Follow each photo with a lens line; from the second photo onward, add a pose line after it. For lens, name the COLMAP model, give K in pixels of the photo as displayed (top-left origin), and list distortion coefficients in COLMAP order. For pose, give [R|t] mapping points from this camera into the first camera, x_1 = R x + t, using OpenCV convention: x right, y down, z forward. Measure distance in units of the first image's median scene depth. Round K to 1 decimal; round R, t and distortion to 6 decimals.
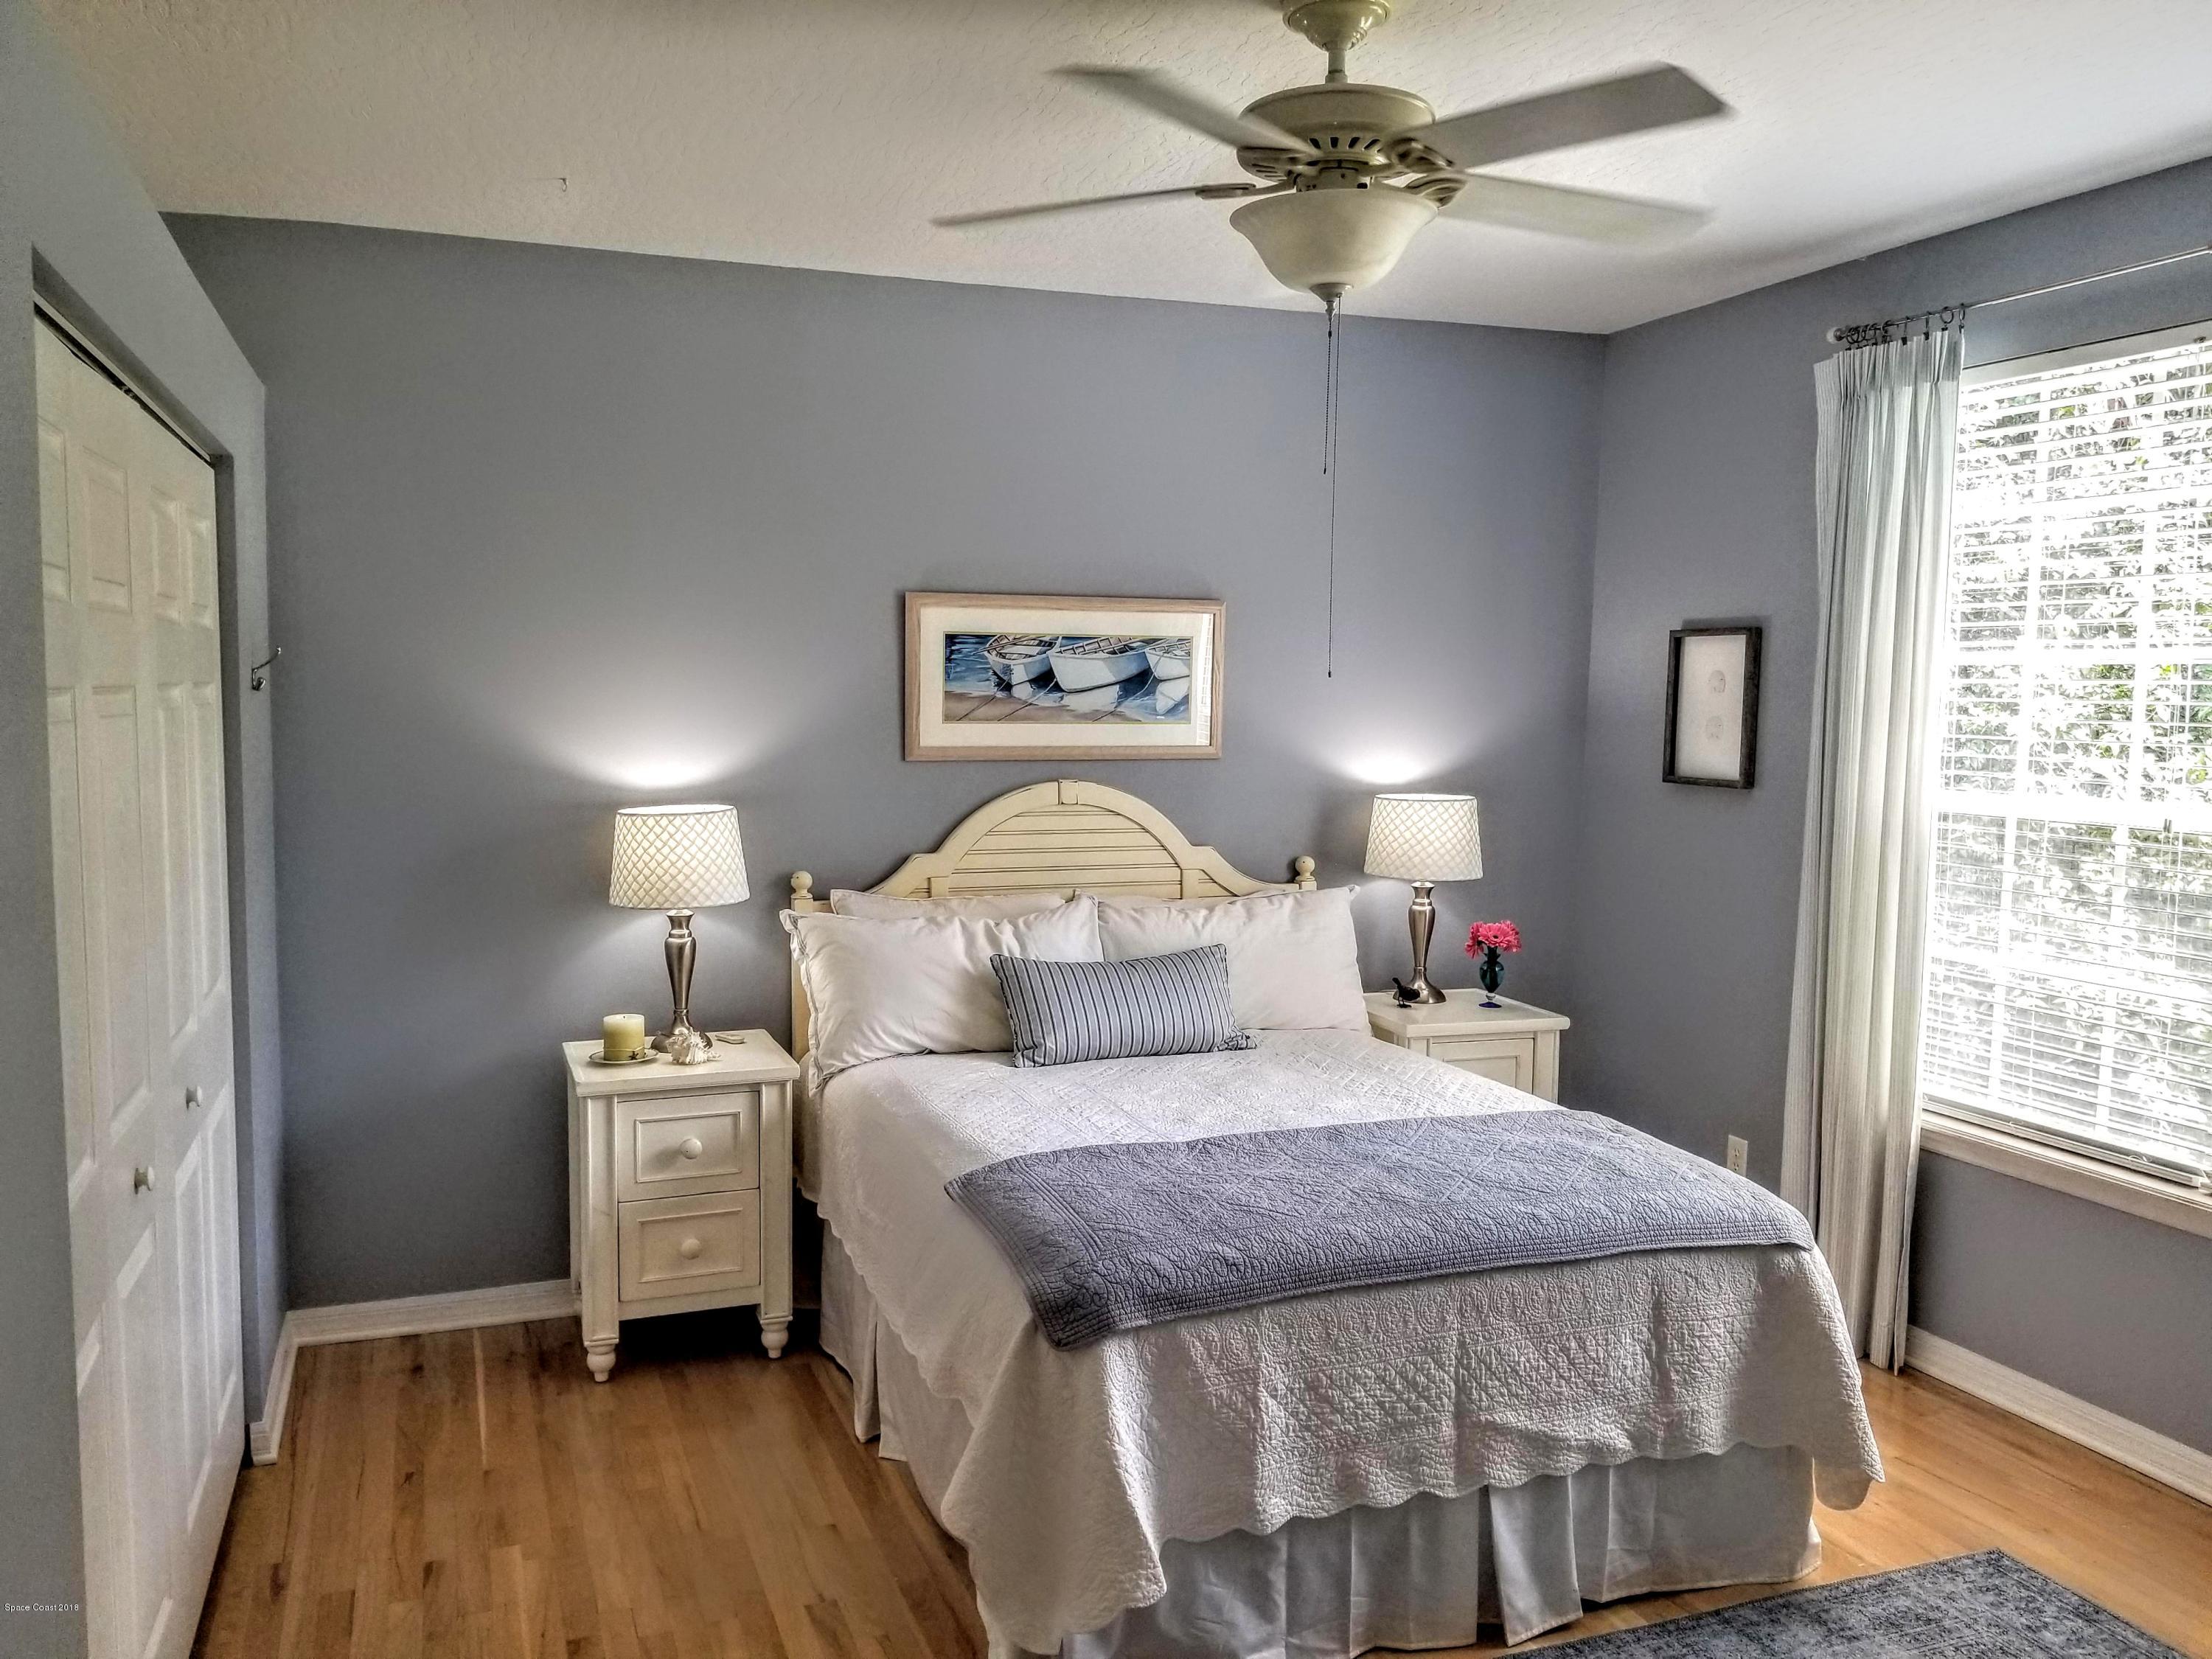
lens RADIAL K [[1761.5, 0, 1103.6], [0, 1761.5, 834.7], [0, 0, 1]] dist [0.065399, -0.106826]
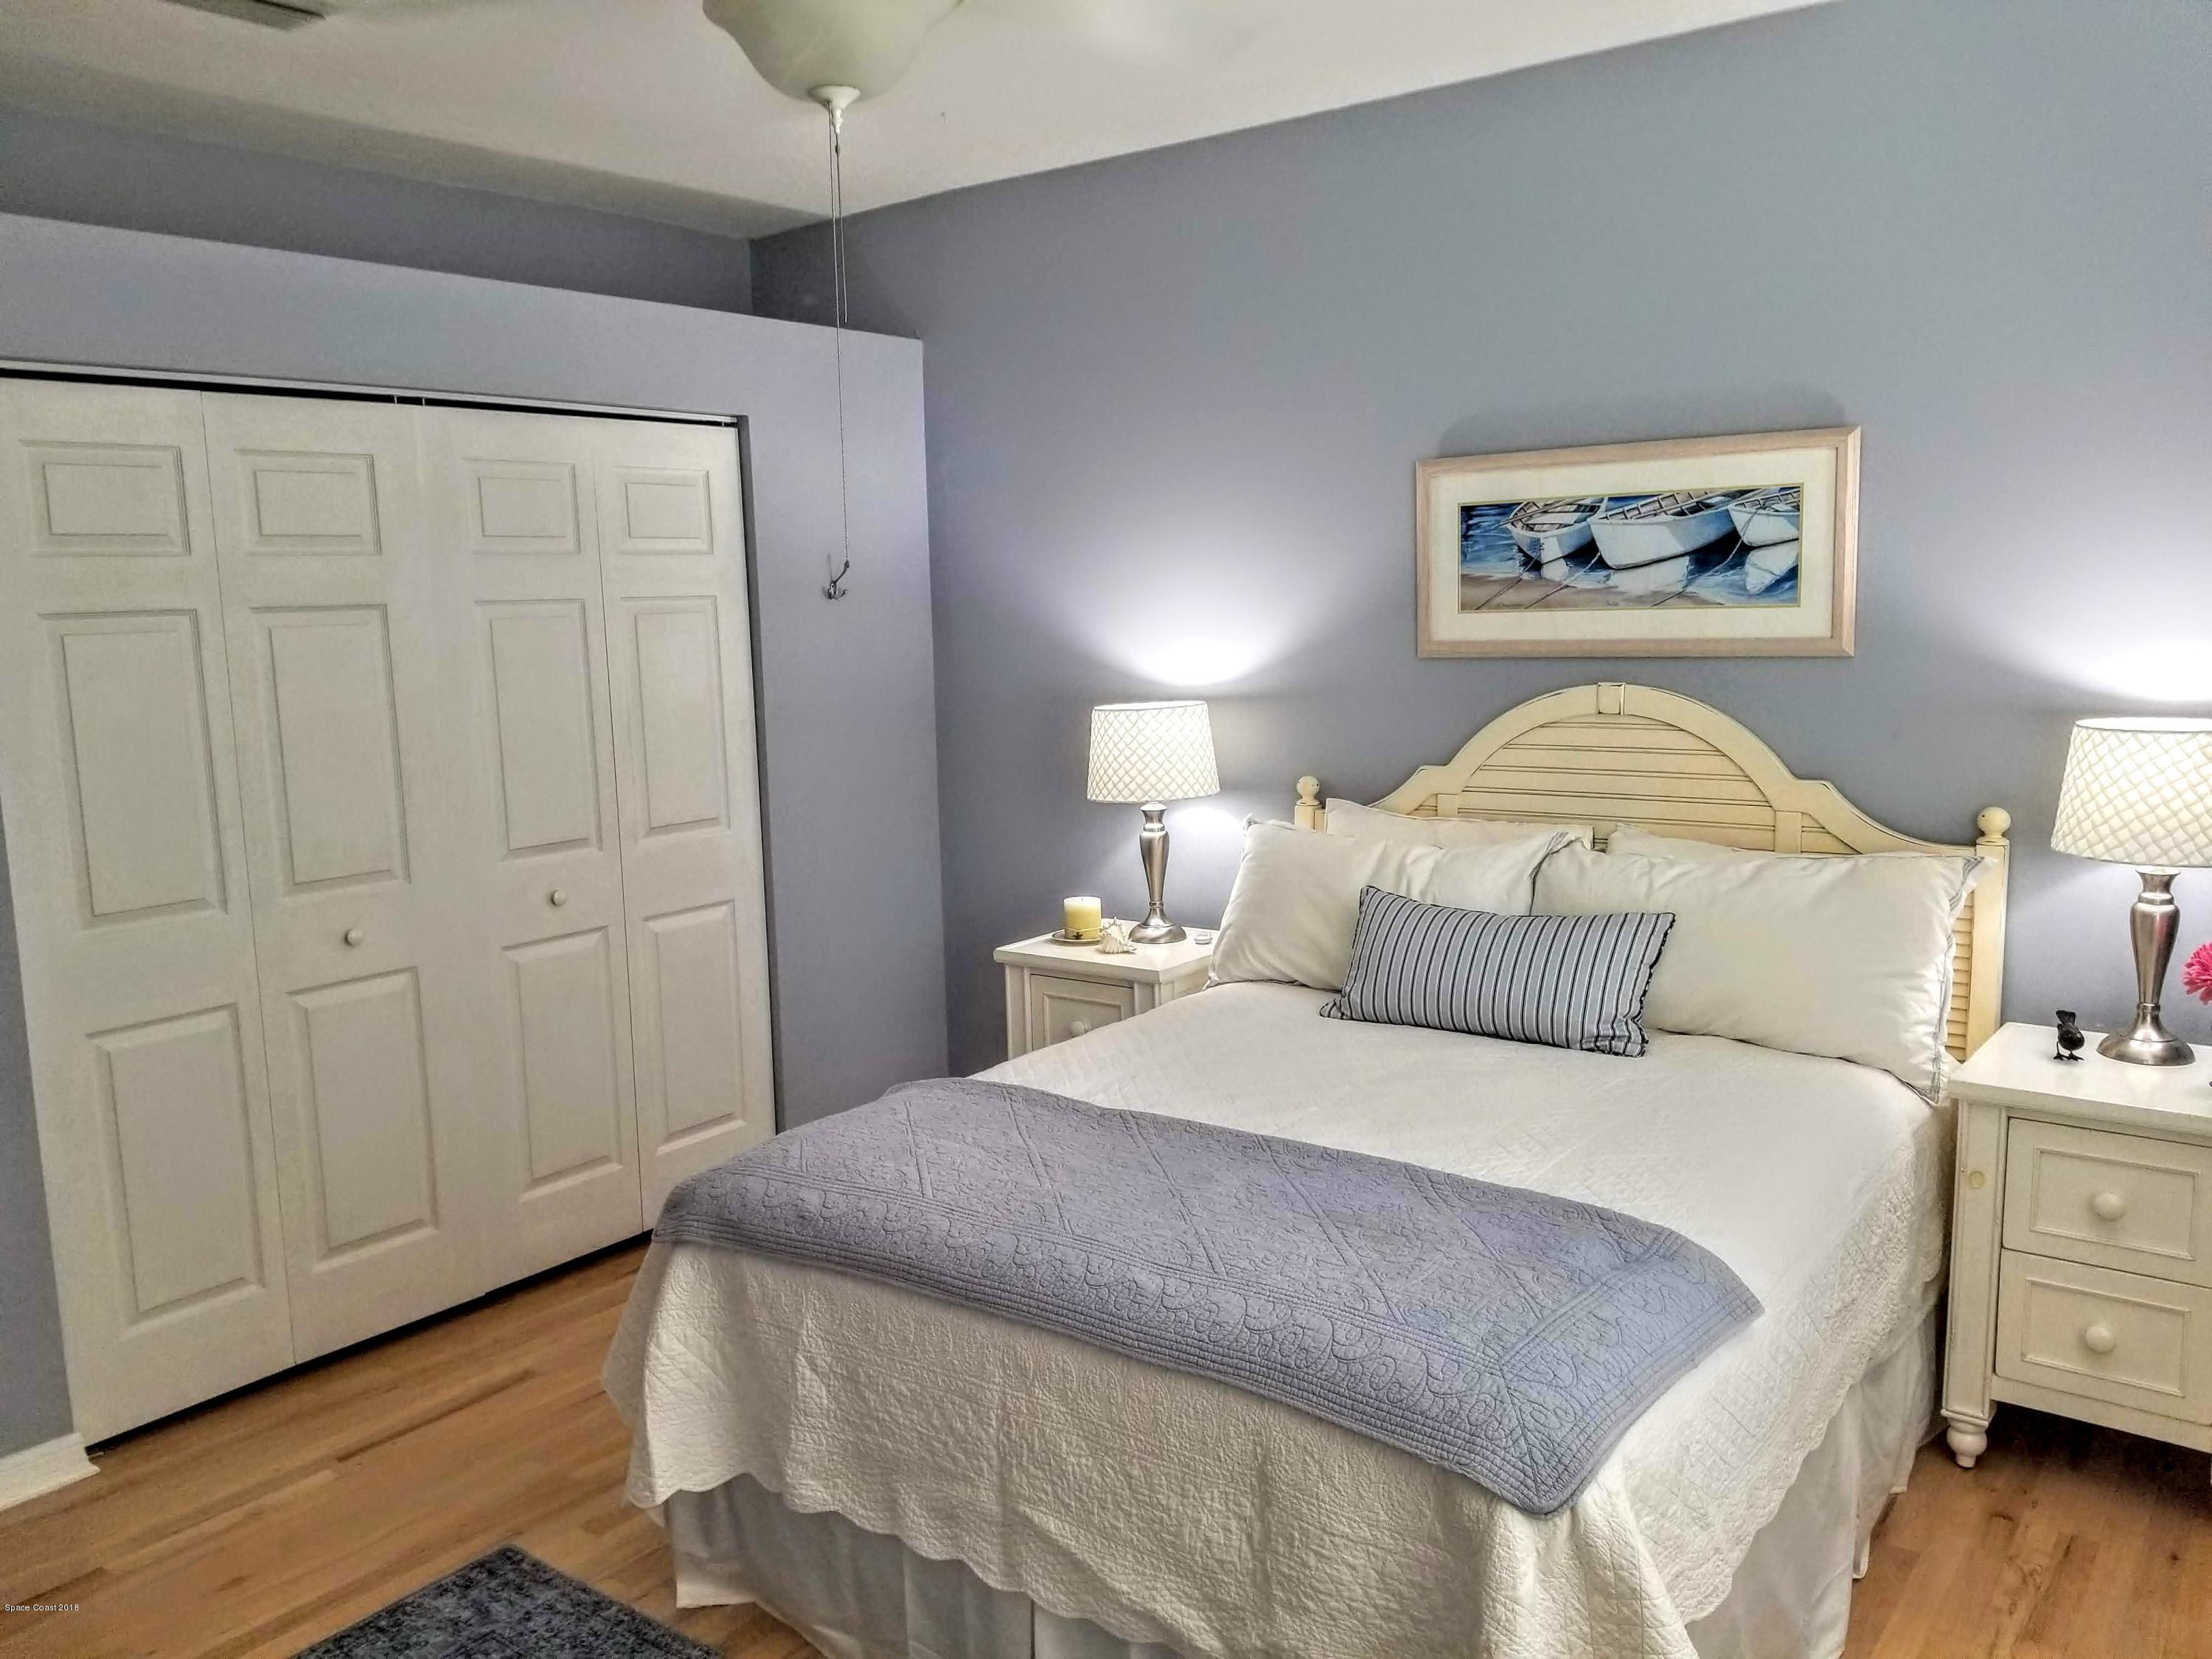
lens RADIAL K [[1761.5, 0, 1042.2], [0, 1761.5, 863.4], [0, 0, 1]] dist [0.065399, -0.106826]
pose [[0.518143, 0.105471, -0.848766, 0.533272], [-0.041811, 0.994305, 0.098032, -0.018399], [0.854271, -0.015307, 0.519602, 0.381831]]
